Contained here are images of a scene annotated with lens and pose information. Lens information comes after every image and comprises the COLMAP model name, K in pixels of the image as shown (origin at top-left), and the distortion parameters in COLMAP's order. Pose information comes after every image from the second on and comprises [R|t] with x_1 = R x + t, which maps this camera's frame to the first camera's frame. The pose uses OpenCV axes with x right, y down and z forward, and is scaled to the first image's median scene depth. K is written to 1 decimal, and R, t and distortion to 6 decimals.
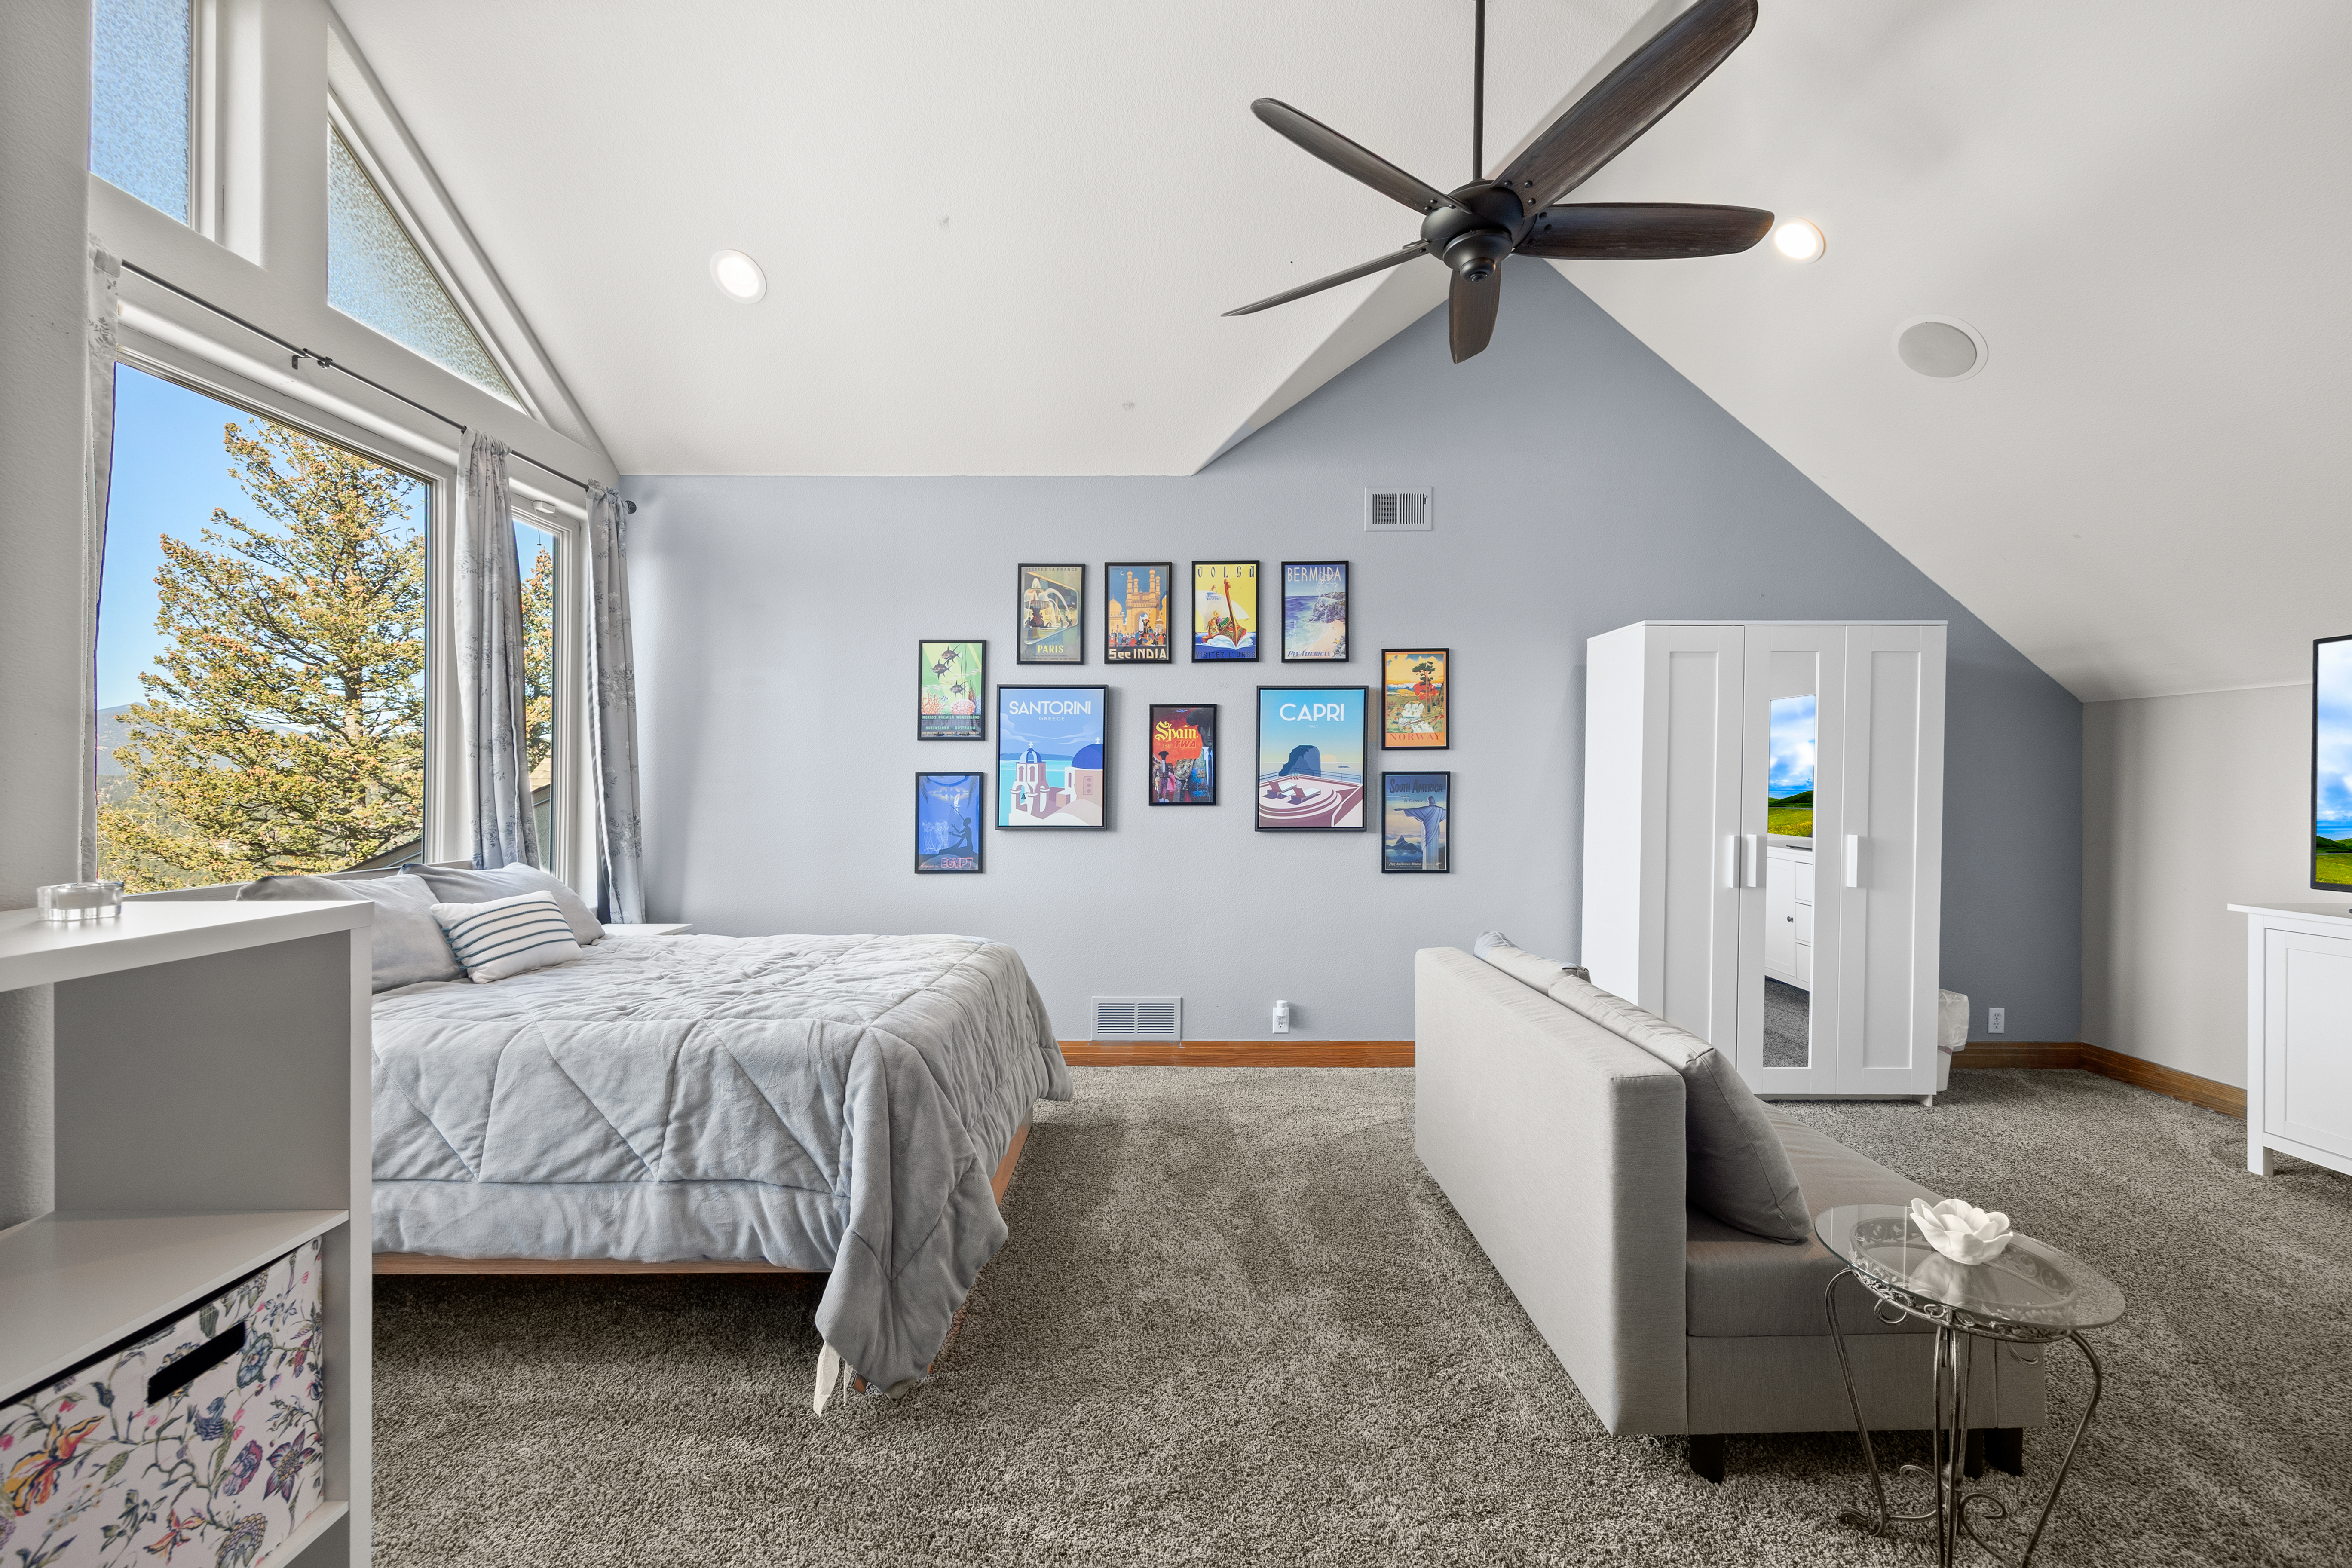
lens RADIAL K [[913.7, 0, 1172.7], [0, 913.7, 791.2], [0, 0, 1]] dist [-0.000924, -0.000172]
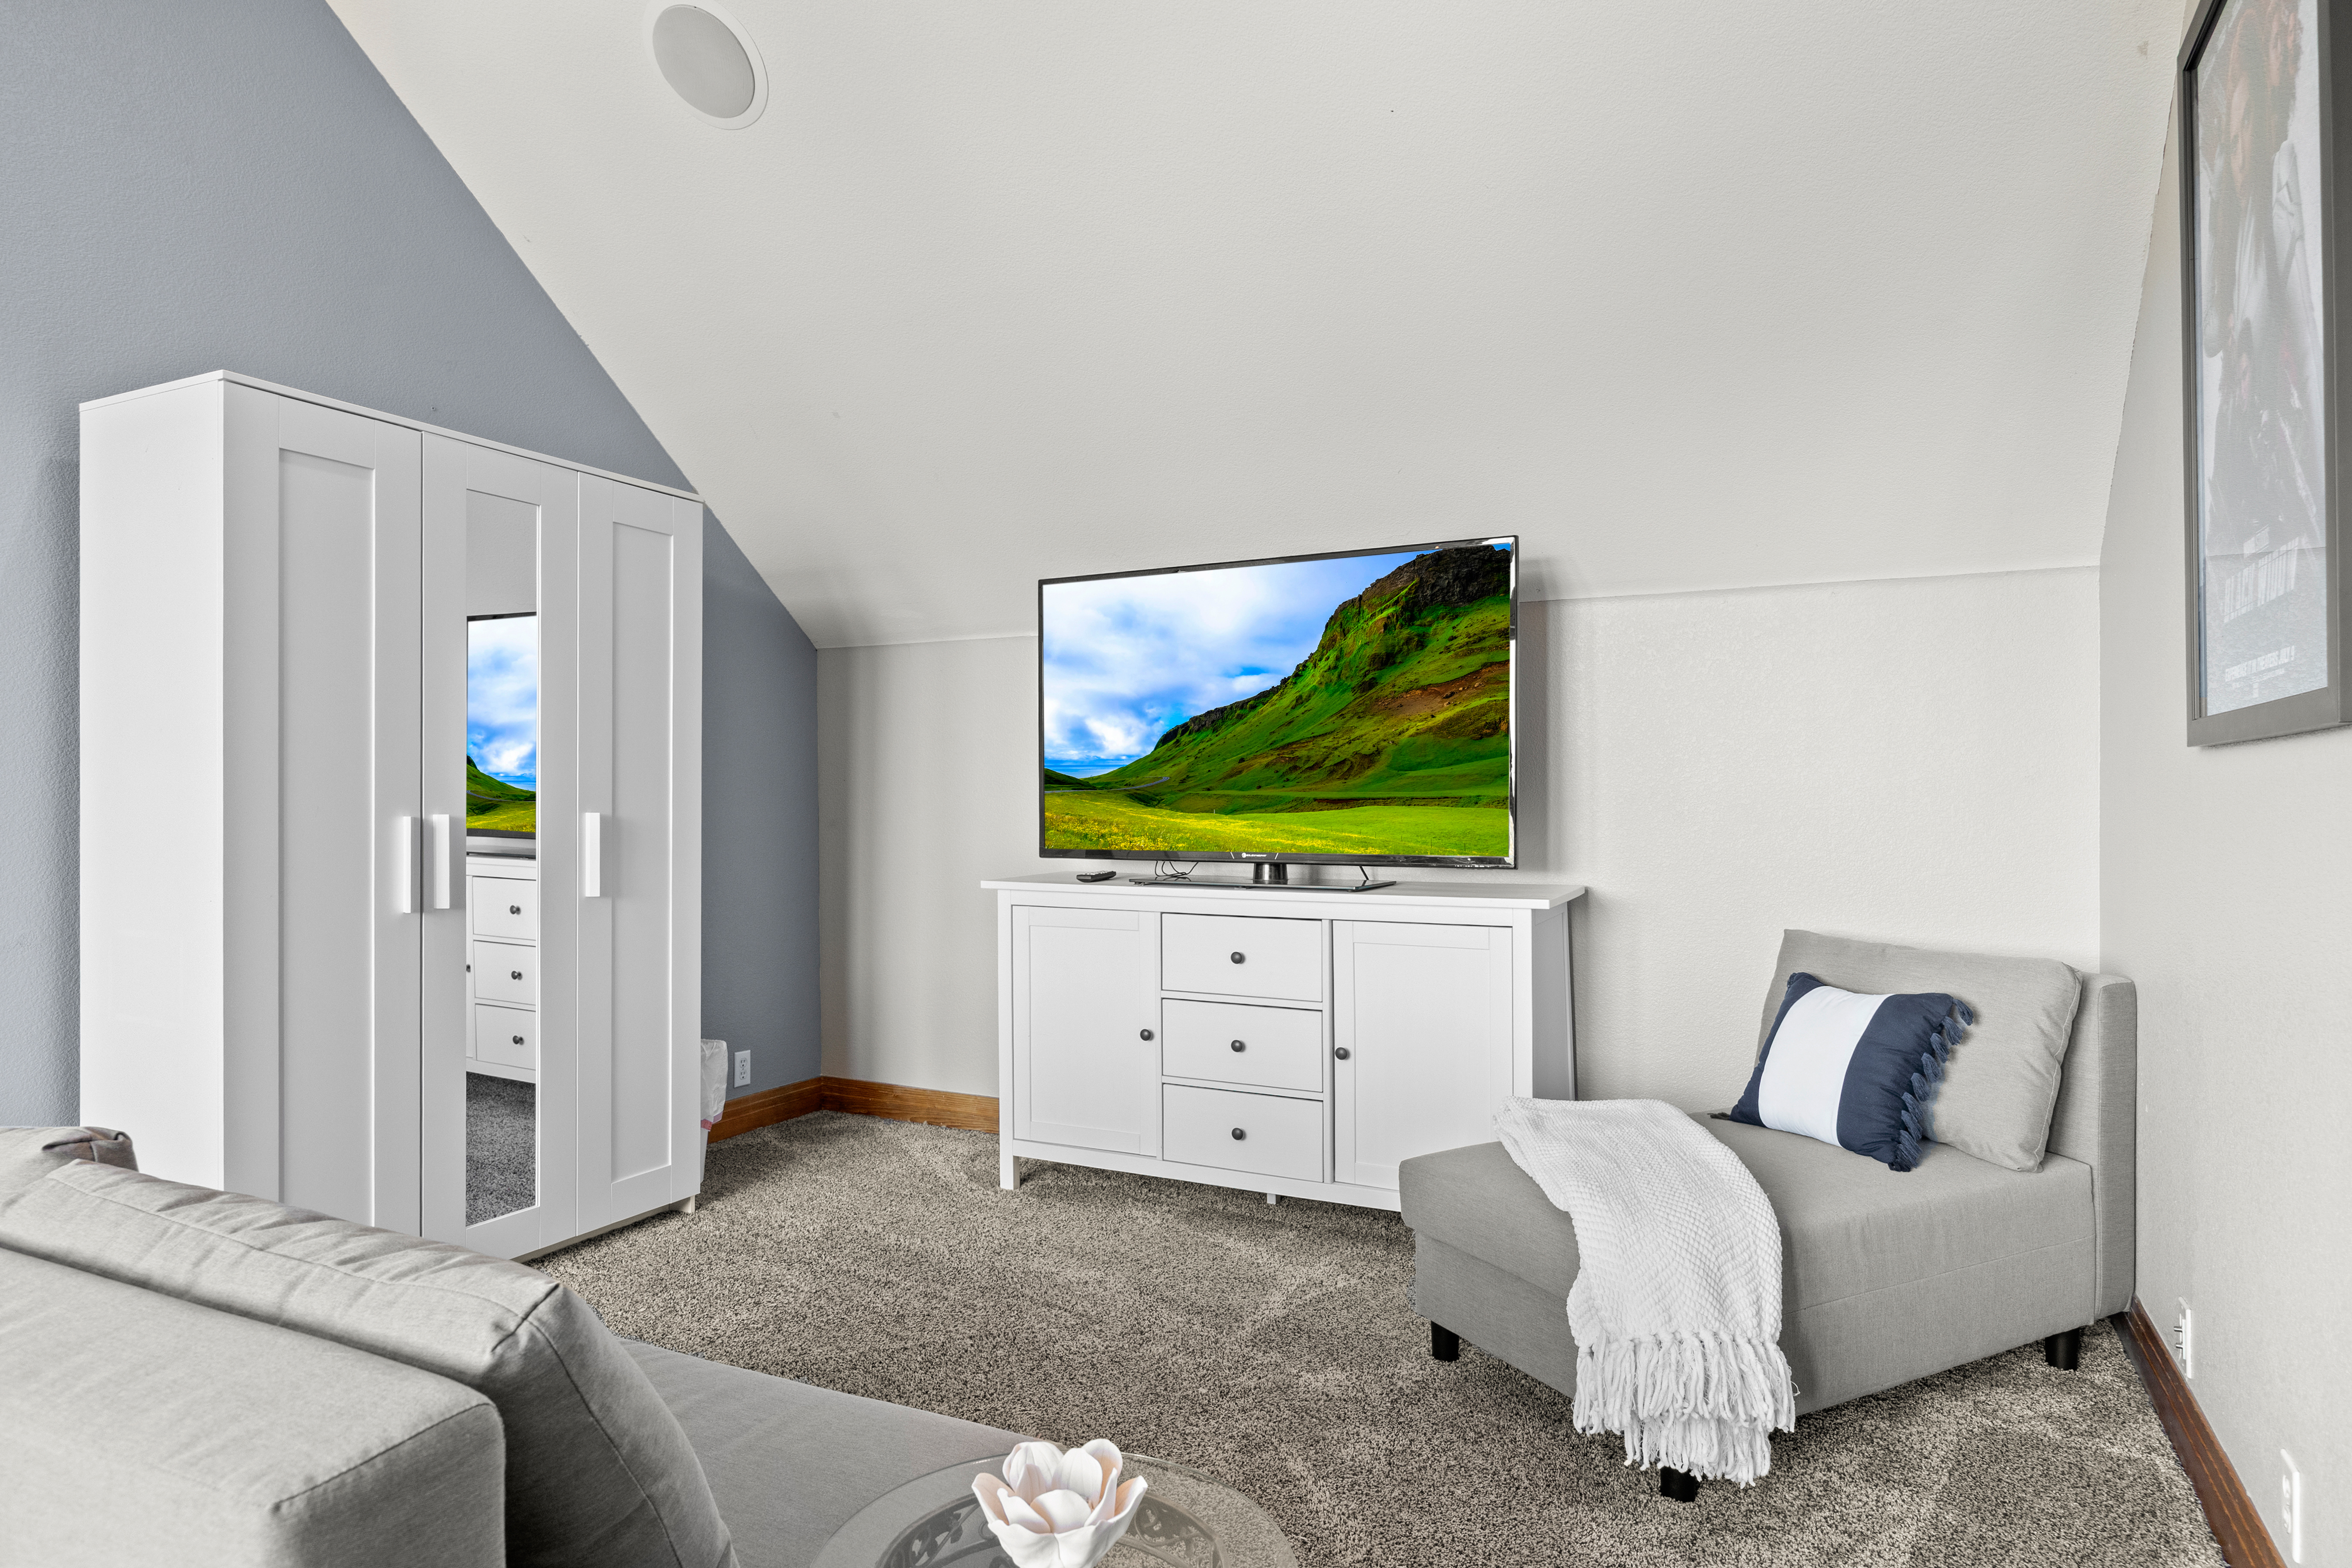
lens RADIAL K [[1342.1, 0, 1184.8], [0, 1342.1, 820.1], [0, 0, 1]] dist [-0.000486, -0.000647]
pose [[0.435454, -0.018051, 0.900030, 0.099568], [0.005973, 0.999835, 0.017163, 0.039806], [-0.900191, -0.002098, 0.435490, 0.242091]]
